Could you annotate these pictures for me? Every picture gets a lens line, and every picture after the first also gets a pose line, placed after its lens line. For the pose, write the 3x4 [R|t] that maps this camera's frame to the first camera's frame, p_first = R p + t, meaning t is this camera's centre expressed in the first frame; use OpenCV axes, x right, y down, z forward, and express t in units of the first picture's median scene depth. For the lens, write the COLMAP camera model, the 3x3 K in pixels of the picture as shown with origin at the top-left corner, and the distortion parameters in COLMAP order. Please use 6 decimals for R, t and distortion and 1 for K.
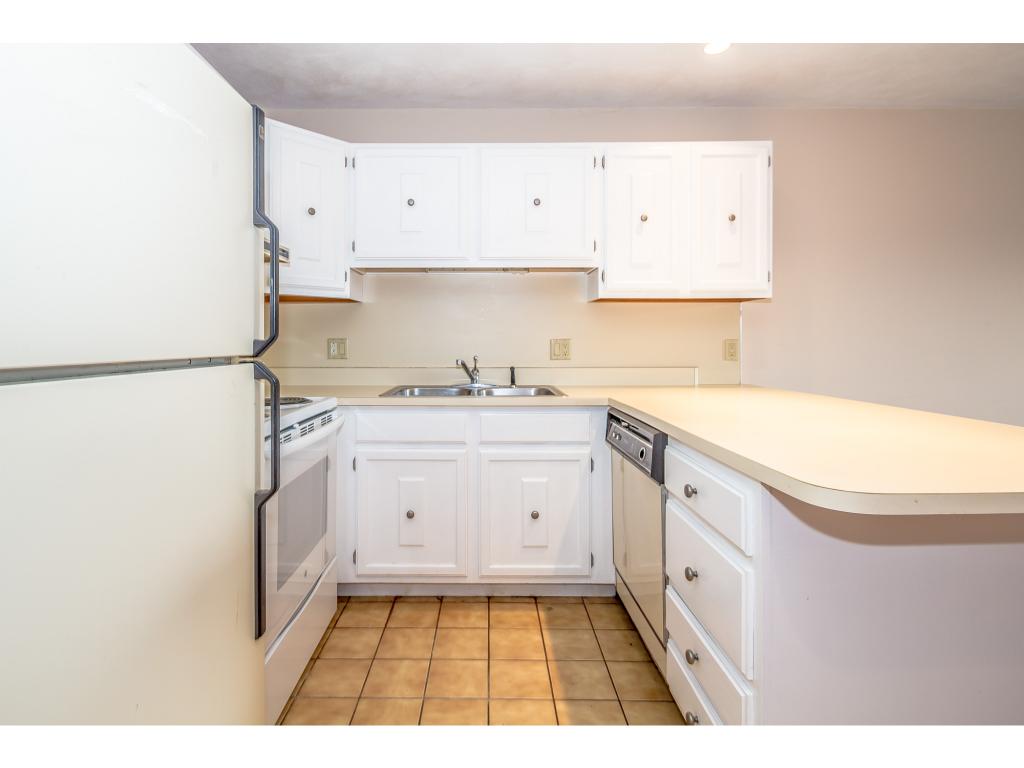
lens RADIAL K [[526.5, 0, 475.4], [0, 526.5, 336.6], [0, 0, 1]] dist [0.002107, 0.000020]
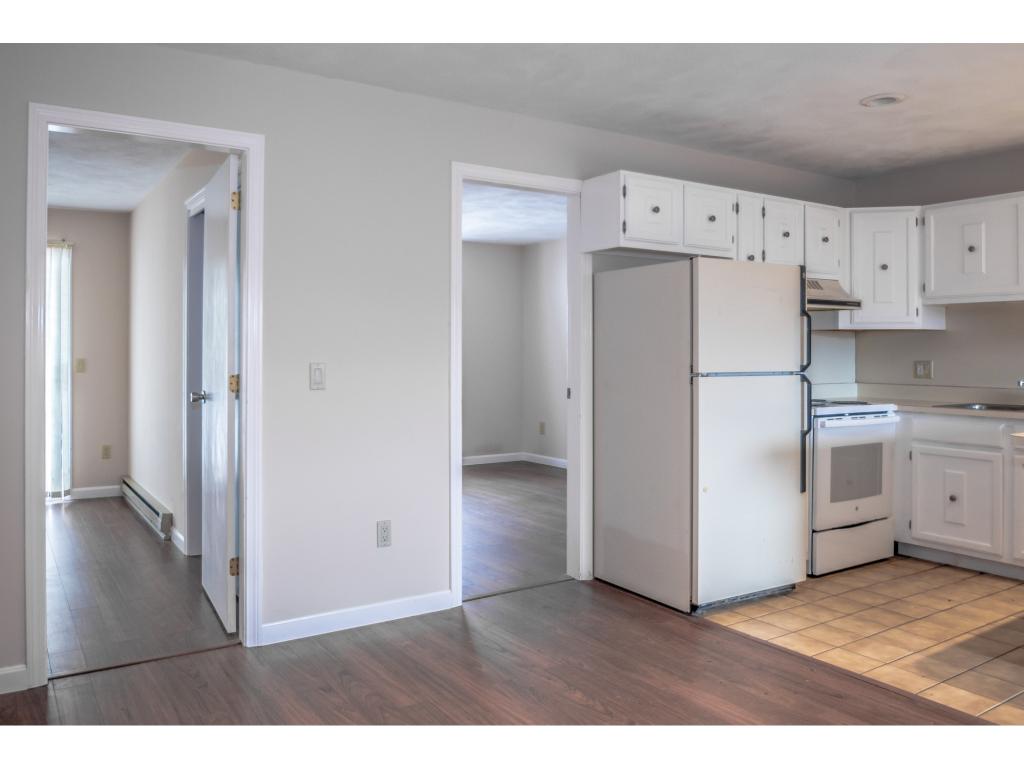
lens RADIAL K [[775.7, 0, 454.8], [0, 775.7, 353.2], [0, 0, 1]] dist [-0.041079, 0.005466]
pose [[0.534399, 0.010031, -0.845173, 0.787673], [-0.001701, 0.999940, 0.010792, -0.037747], [0.845230, -0.004330, 0.534385, -1.016366]]
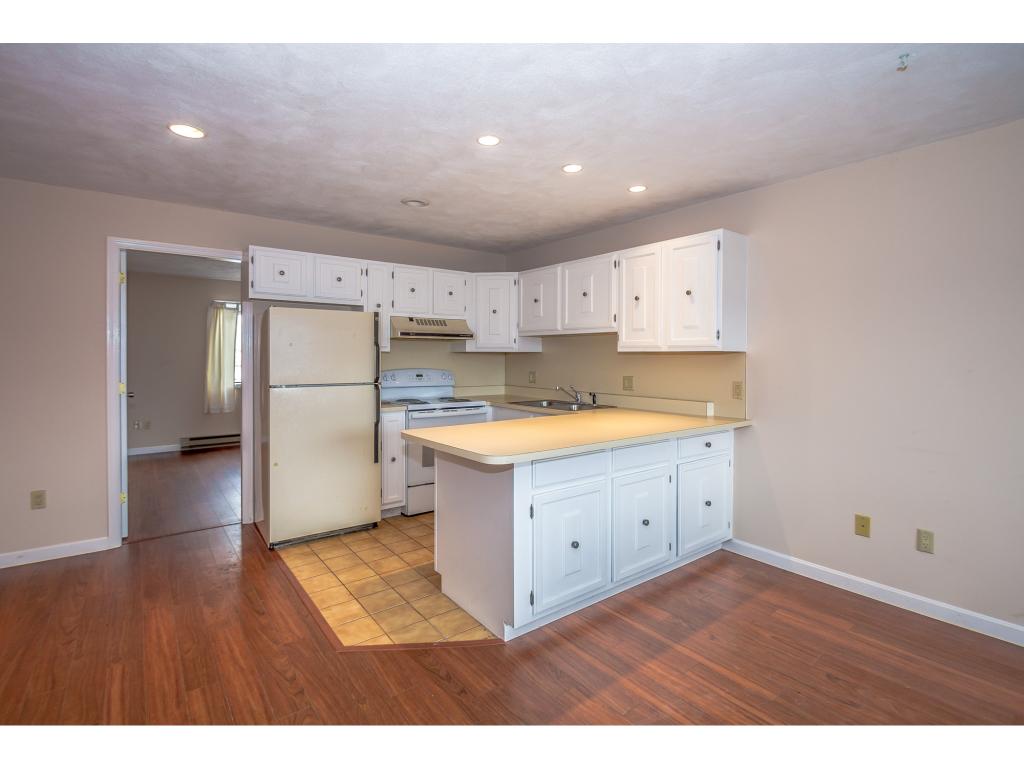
lens RADIAL K [[486.8, 0, 517.5], [0, 486.8, 360.0], [0, 0, 1]] dist [0.000102, 0.000064]
pose [[0.621038, 0.017035, -0.783595, 1.305846], [-0.004485, 0.999825, 0.018182, -0.085053], [0.783768, -0.007778, 0.621005, -0.128095]]
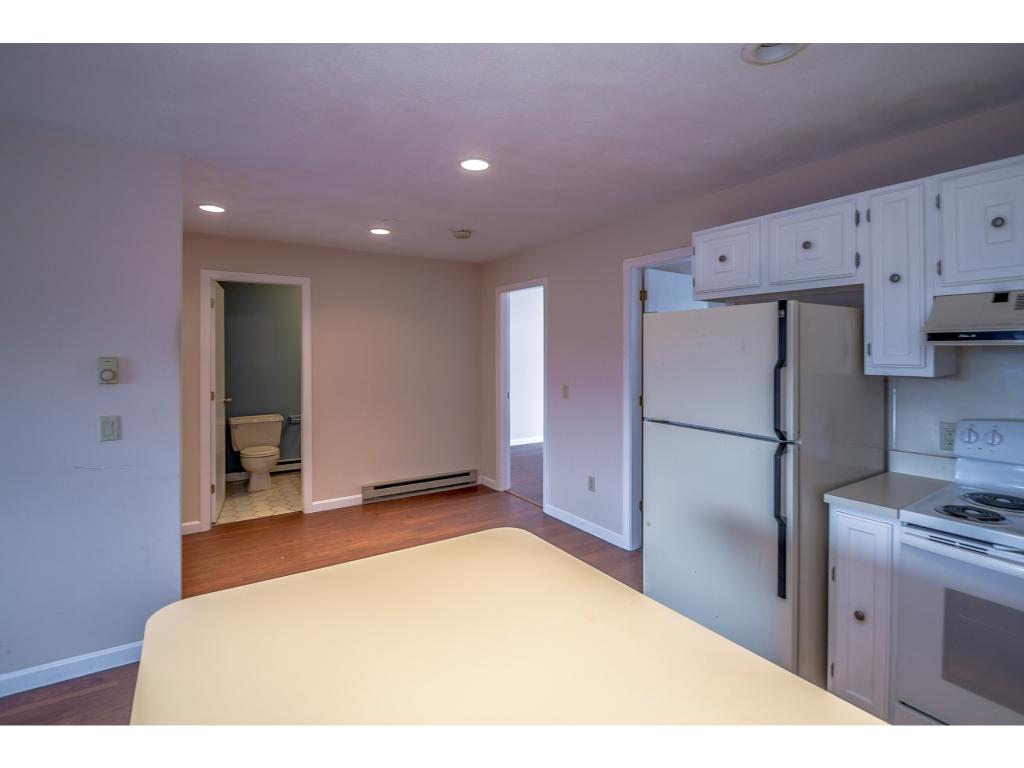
lens RADIAL K [[484.4, 0, 509.5], [0, 484.4, 357.6], [0, 0, 1]] dist [-0.000247, -0.012723]
pose [[-0.826267, 0.013567, -0.563115, 0.605738], [0.007358, 0.999885, 0.013293, -0.129463], [0.563231, 0.006840, -0.826271, 0.888630]]
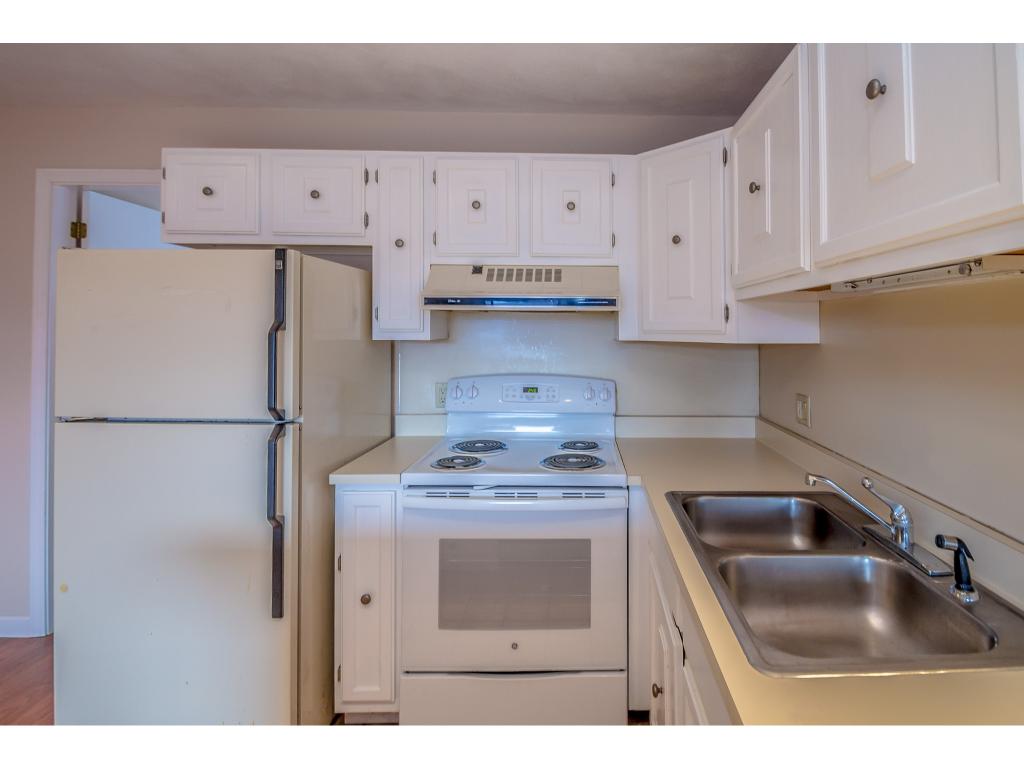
lens RADIAL K [[516.1, 0, 593.2], [0, 516.1, 319.4], [0, 0, 1]] dist [-0.000235, -0.000914]
pose [[0.047901, -0.009702, -0.998805, 0.500318], [-0.002398, 0.999949, -0.009828, -0.109530], [0.998849, 0.002866, 0.047876, 0.870720]]
